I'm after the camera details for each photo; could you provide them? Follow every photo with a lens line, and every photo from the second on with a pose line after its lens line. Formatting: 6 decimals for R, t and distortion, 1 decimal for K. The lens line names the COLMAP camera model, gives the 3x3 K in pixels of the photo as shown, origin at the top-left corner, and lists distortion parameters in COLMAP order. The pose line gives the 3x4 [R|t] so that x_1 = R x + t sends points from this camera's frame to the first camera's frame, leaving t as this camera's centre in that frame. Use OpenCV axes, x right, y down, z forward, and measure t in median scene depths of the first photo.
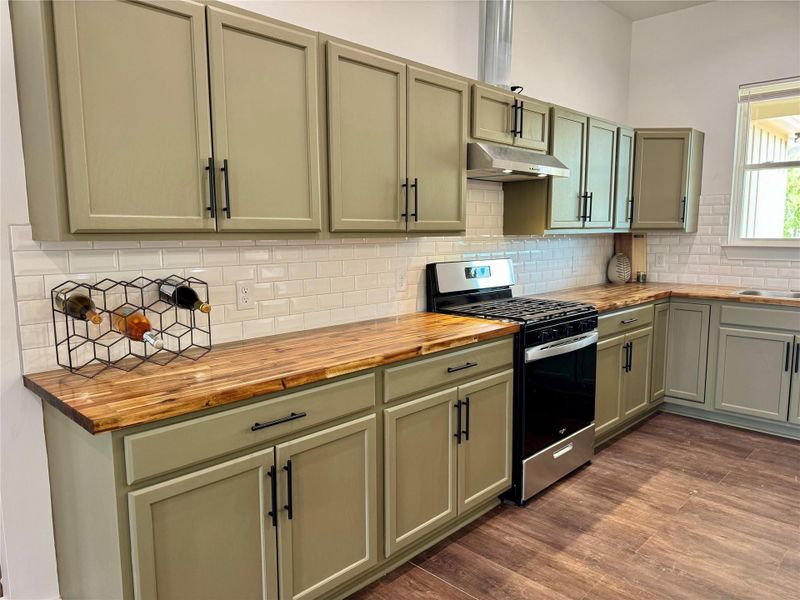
lens RADIAL K [[558.6, 0, 400.0], [0, 558.6, 300.0], [0, 0, 1]] dist [0.113810, -0.149770]
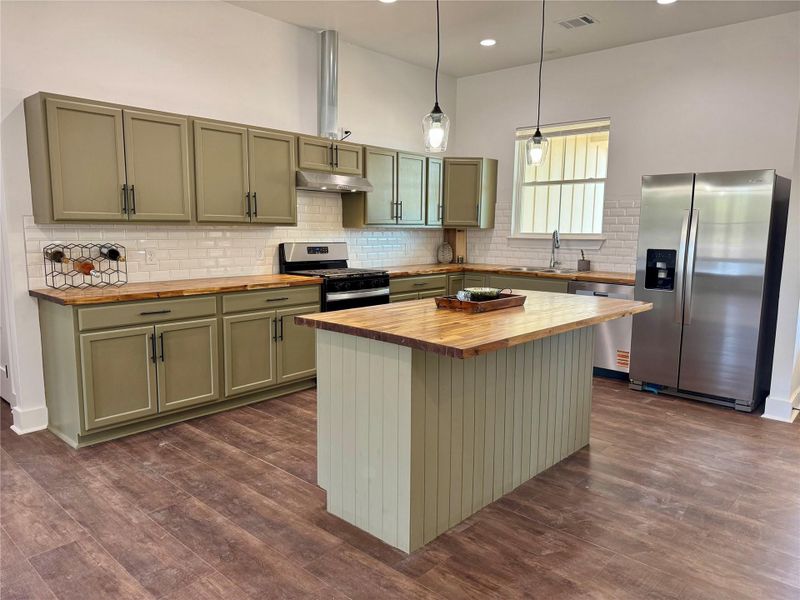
lens RADIAL K [[558.6, 0, 400.0], [0, 558.6, 300.0], [0, 0, 1]] dist [0.113810, -0.149770]
pose [[0.999397, 0.012675, 0.032326, 0.471522], [-0.013032, 0.999856, 0.010854, 0.102528], [-0.032184, -0.011269, 0.999418, -0.854504]]
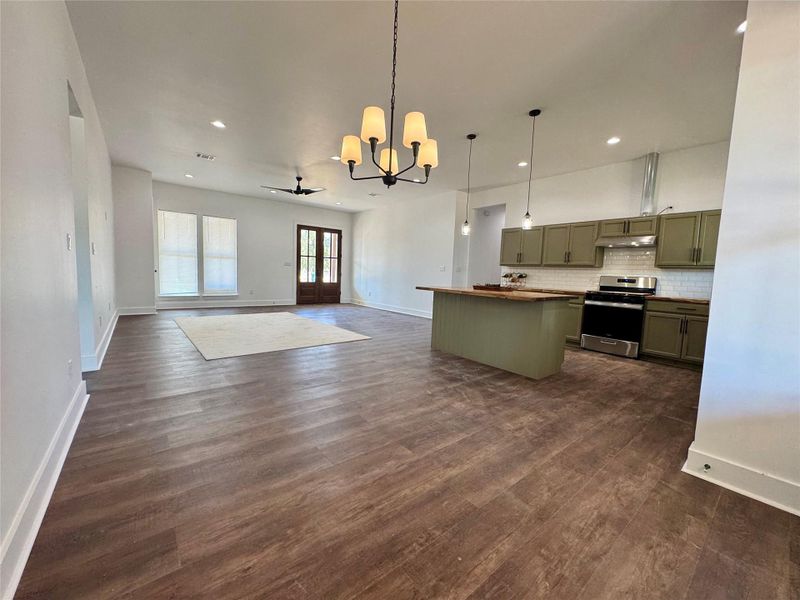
lens RADIAL K [[322.4, 0, 409.7], [0, 322.4, 300.6], [0, 0, 1]] dist [-0.015294, 0.000143]
pose [[-0.103703, 0.088340, -0.990677, 2.687860], [-0.152738, 0.982819, 0.103627, 0.062904], [0.982811, 0.162060, -0.088428, 0.188662]]
